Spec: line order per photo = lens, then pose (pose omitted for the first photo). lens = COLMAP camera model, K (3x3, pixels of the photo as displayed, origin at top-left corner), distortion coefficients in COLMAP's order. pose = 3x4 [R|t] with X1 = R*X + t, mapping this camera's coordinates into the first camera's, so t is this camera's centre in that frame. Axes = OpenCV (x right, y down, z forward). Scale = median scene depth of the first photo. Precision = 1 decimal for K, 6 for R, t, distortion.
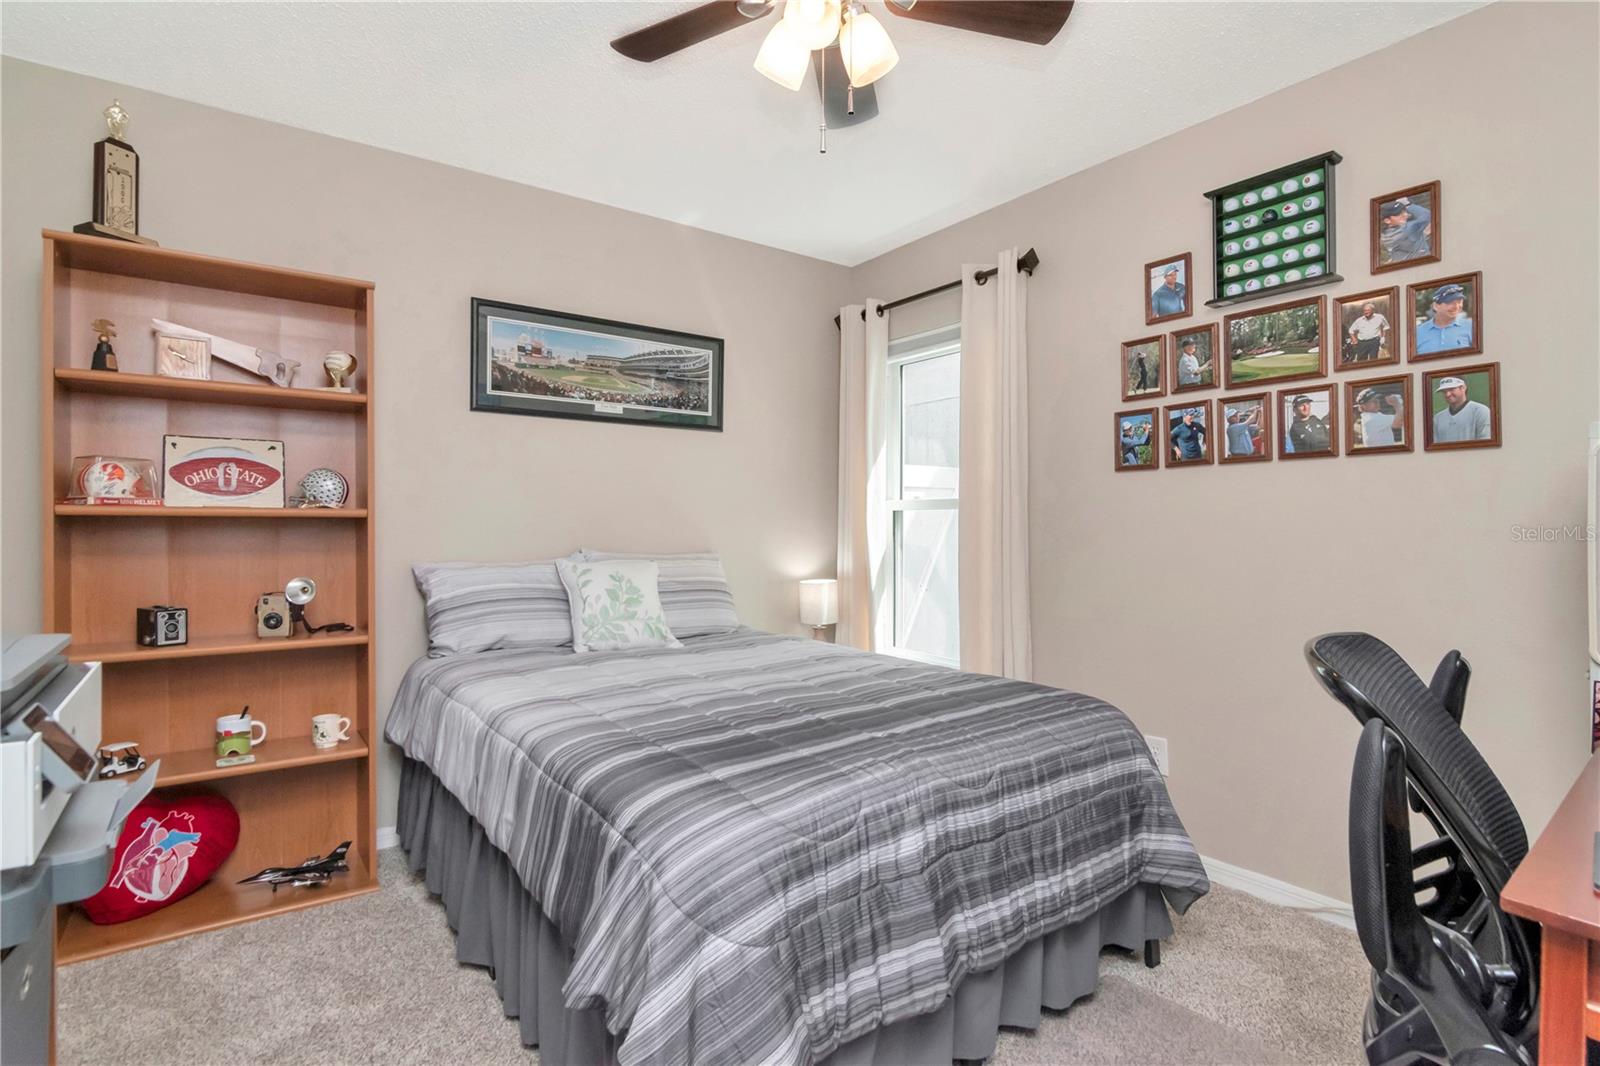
lens RADIAL K [[771.7, 0, 806.8], [0, 771.7, 525.4], [0, 0, 1]] dist [-0.006228, -0.004307]
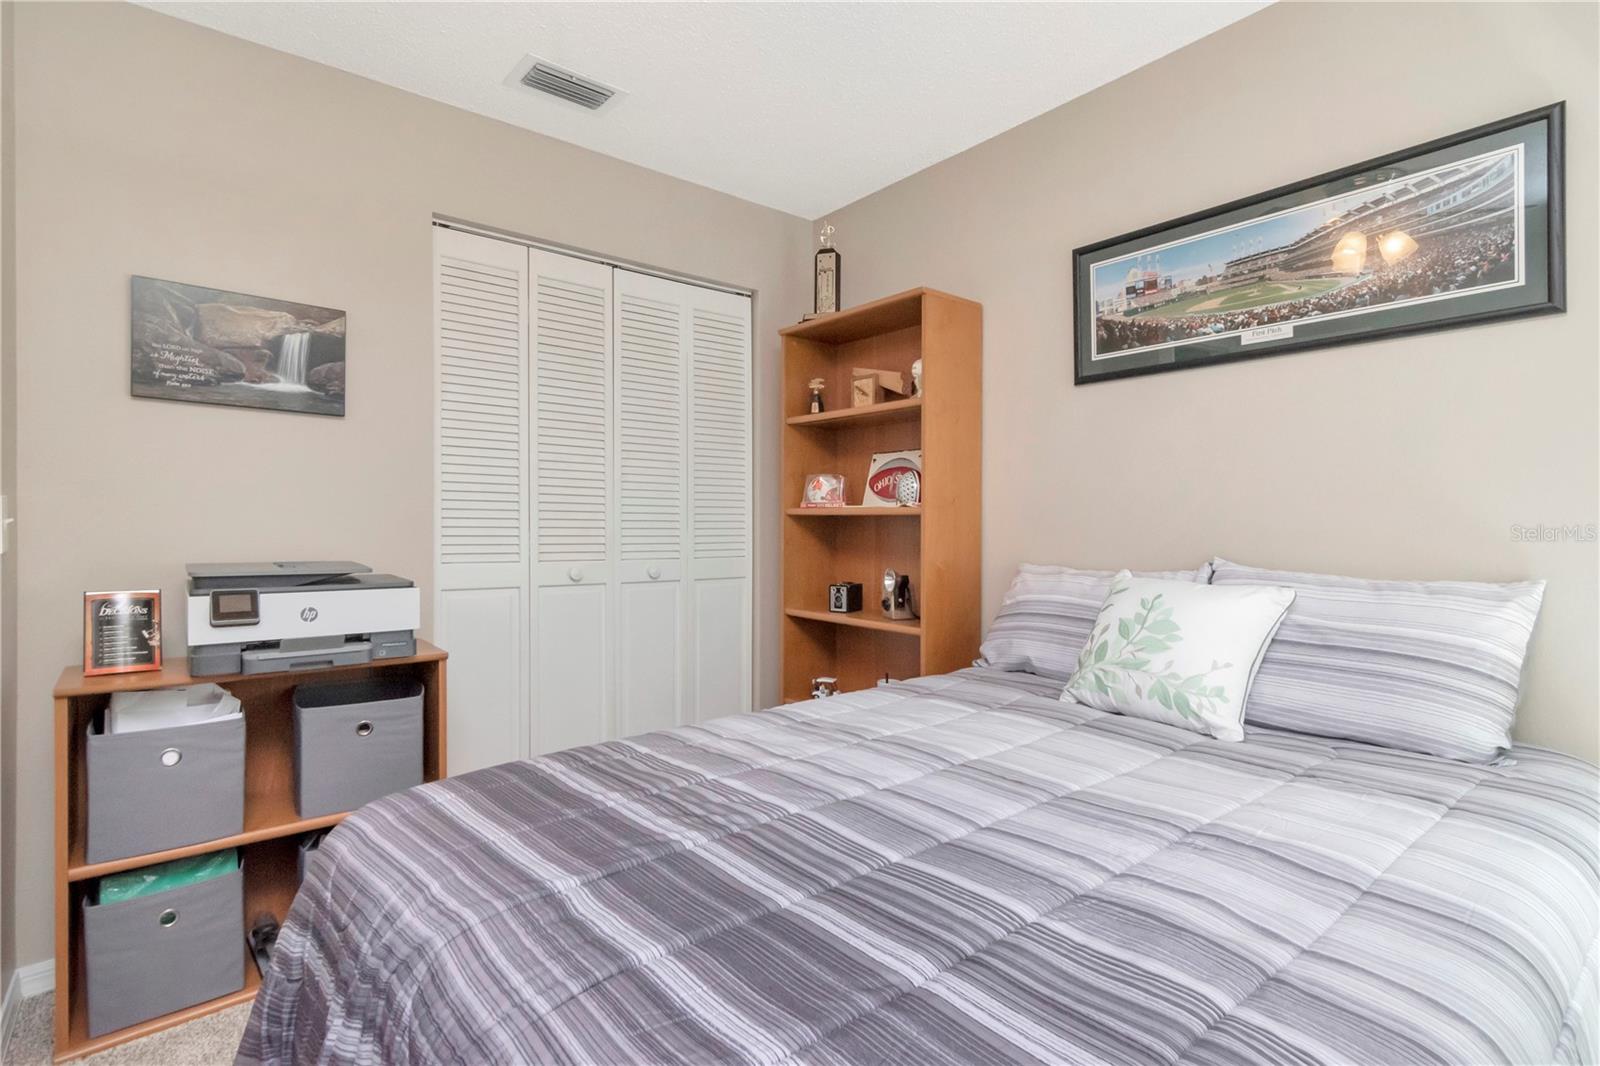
lens RADIAL K [[771.7, 0, 807.8], [0, 771.7, 530.5], [0, 0, 1]] dist [-0.006228, -0.004307]
pose [[0.046194, 0.011130, -0.998870, 0.374733], [0.002252, 0.999934, 0.011246, -0.001330], [0.998930, -0.002769, 0.046166, 0.645263]]
